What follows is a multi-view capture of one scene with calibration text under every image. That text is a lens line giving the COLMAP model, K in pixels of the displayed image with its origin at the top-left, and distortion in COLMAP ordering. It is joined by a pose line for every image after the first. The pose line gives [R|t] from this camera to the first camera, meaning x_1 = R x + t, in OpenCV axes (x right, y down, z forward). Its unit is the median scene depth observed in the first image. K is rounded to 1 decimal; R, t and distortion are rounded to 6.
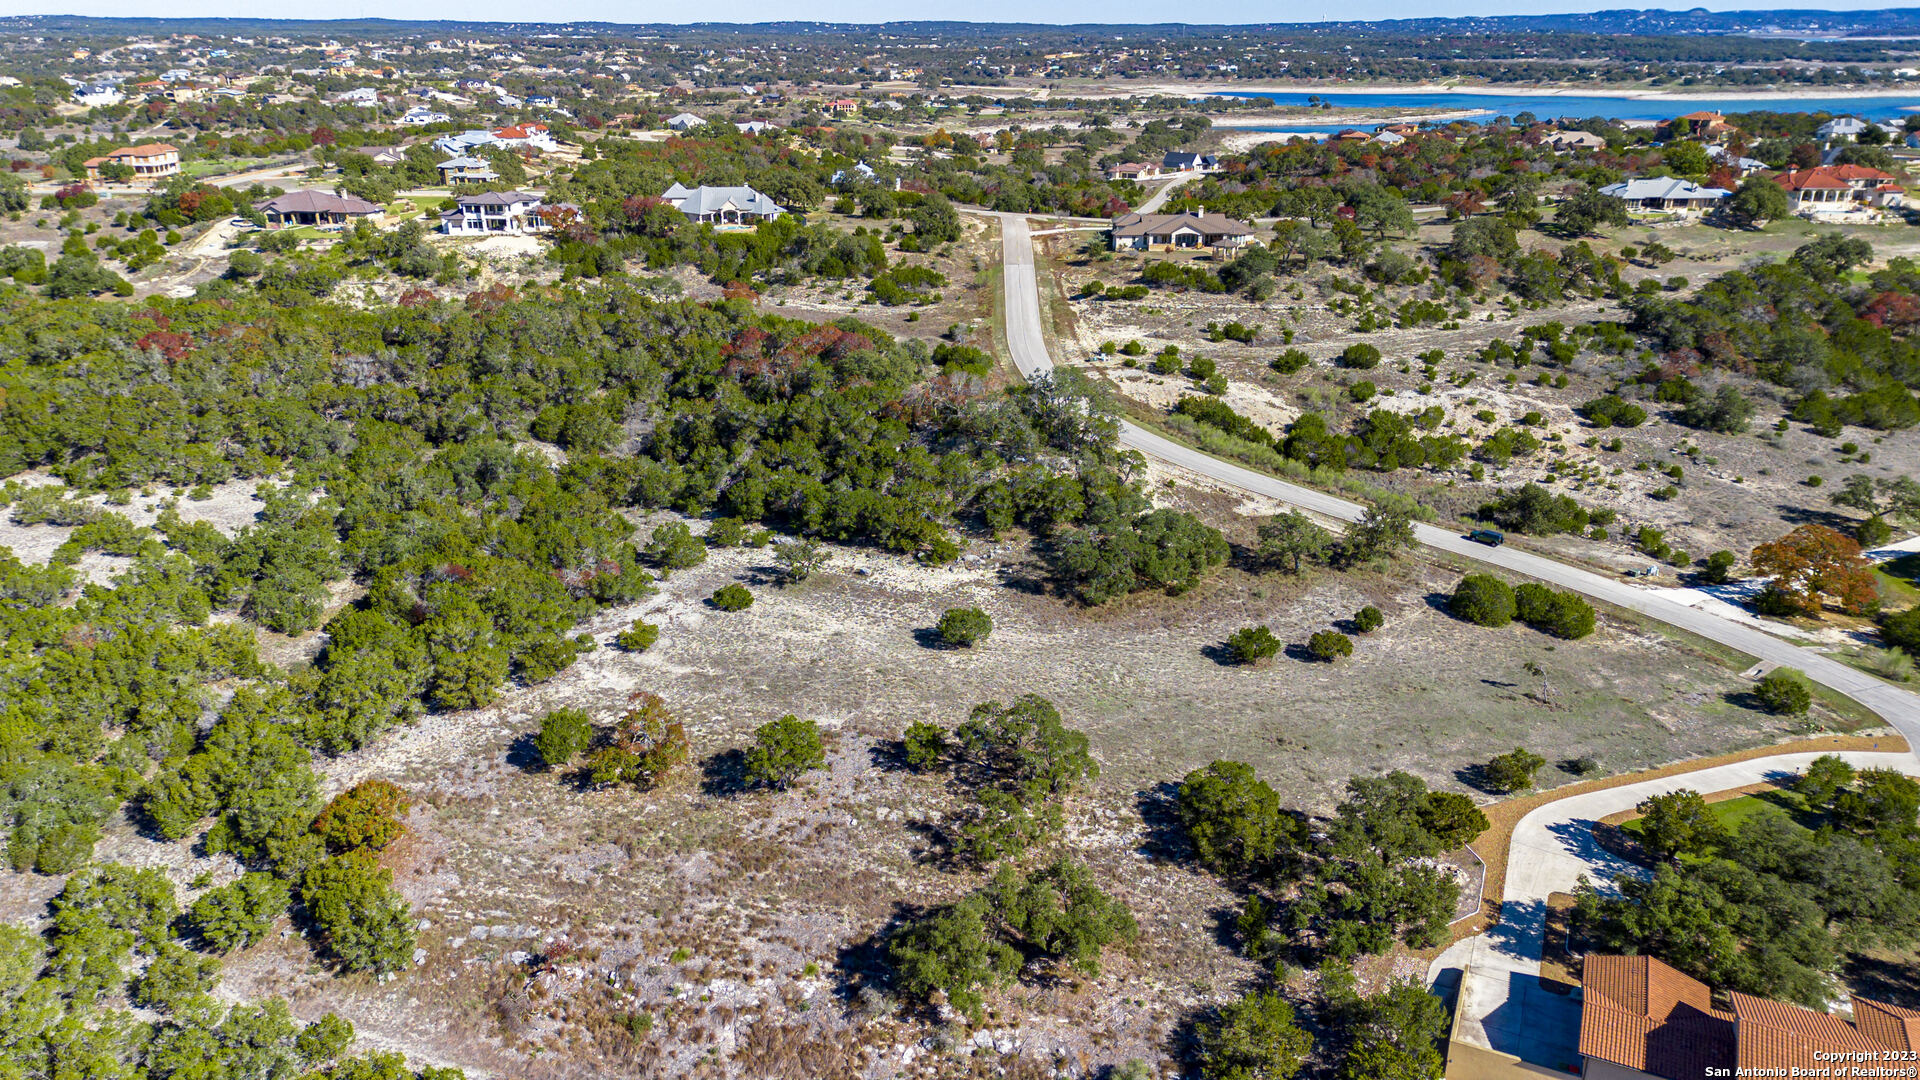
lens RADIAL K [[1360.0, 0, 963.3], [0, 1360.0, 536.5], [0, 0, 1]] dist [0.064299, -0.060639]
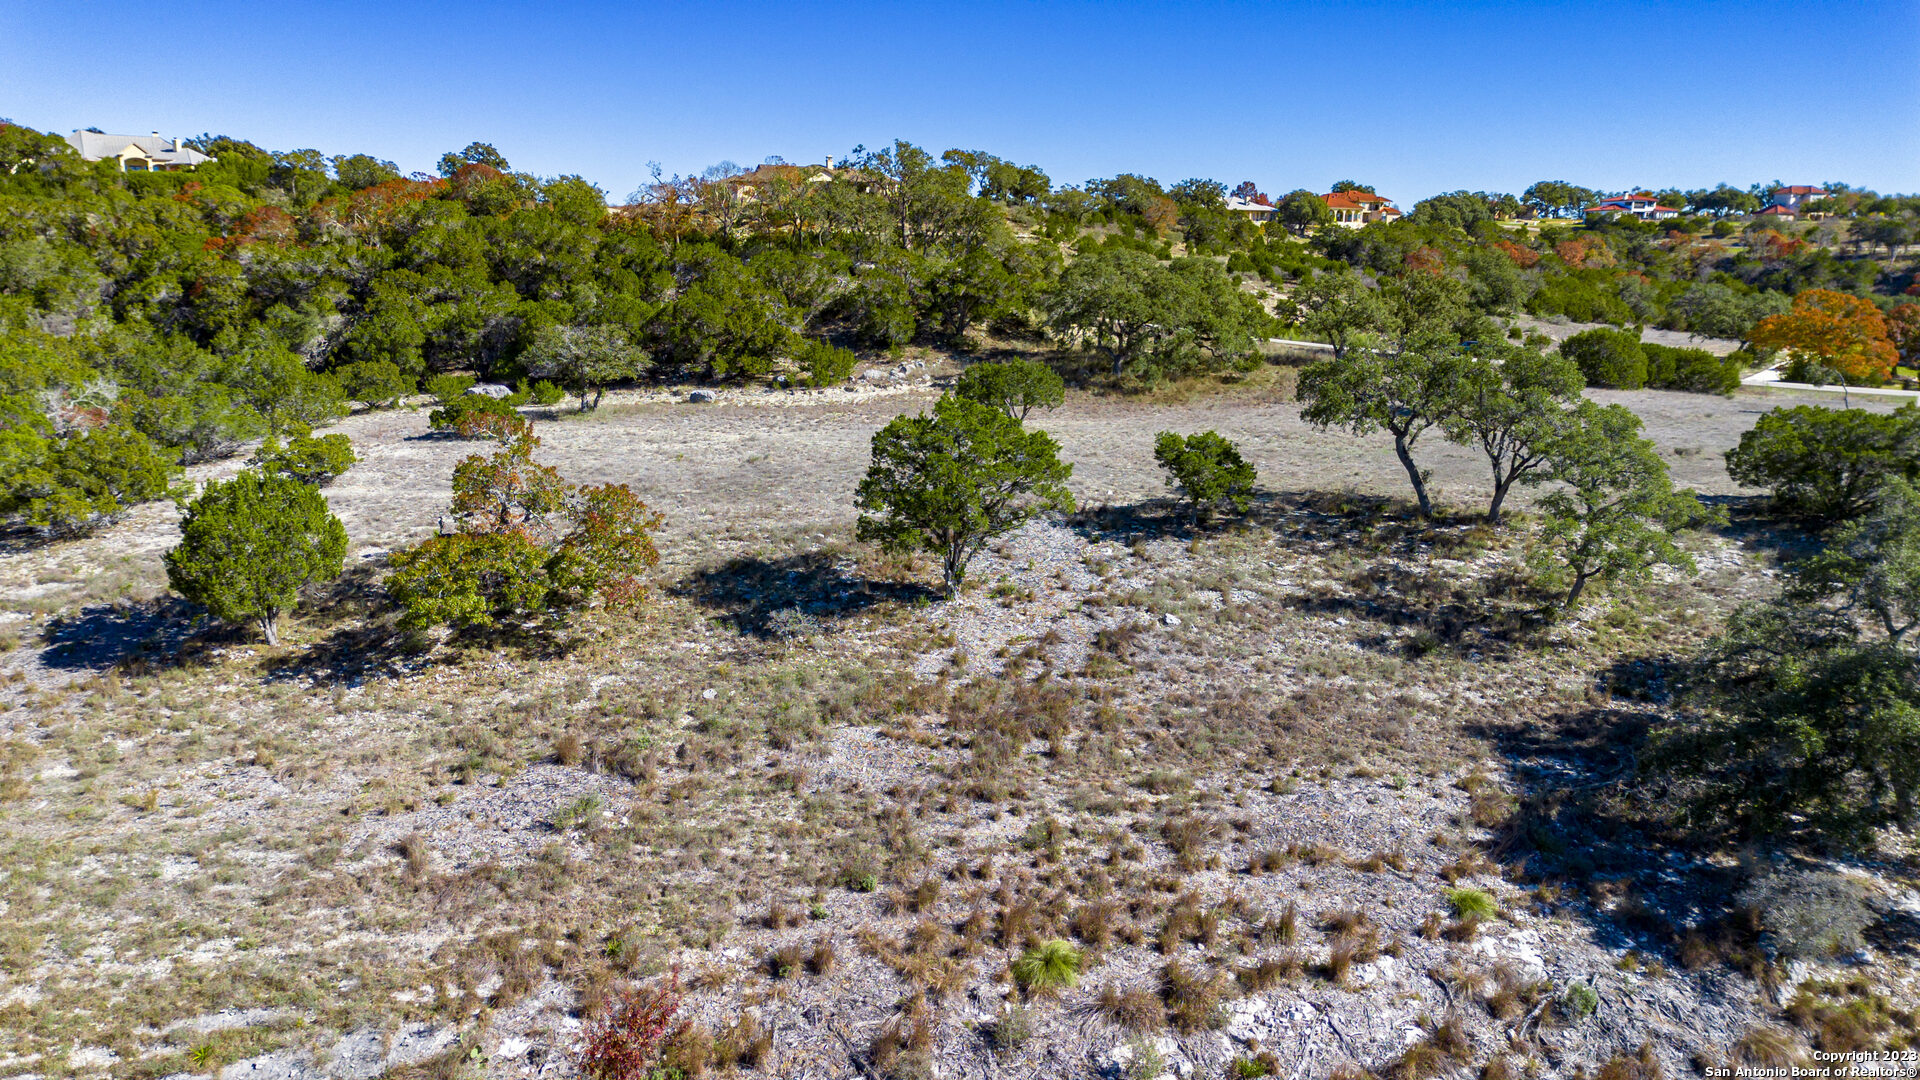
lens RADIAL K [[1360.0, 0, 960.5], [0, 1360.0, 542.4], [0, 0, 1]] dist [0.064299, -0.060639]
pose [[0.897288, -0.077883, 0.434522, -0.312286], [0.143438, 0.982342, -0.120126, 0.231031], [-0.417493, 0.170114, 0.892615, 0.680381]]
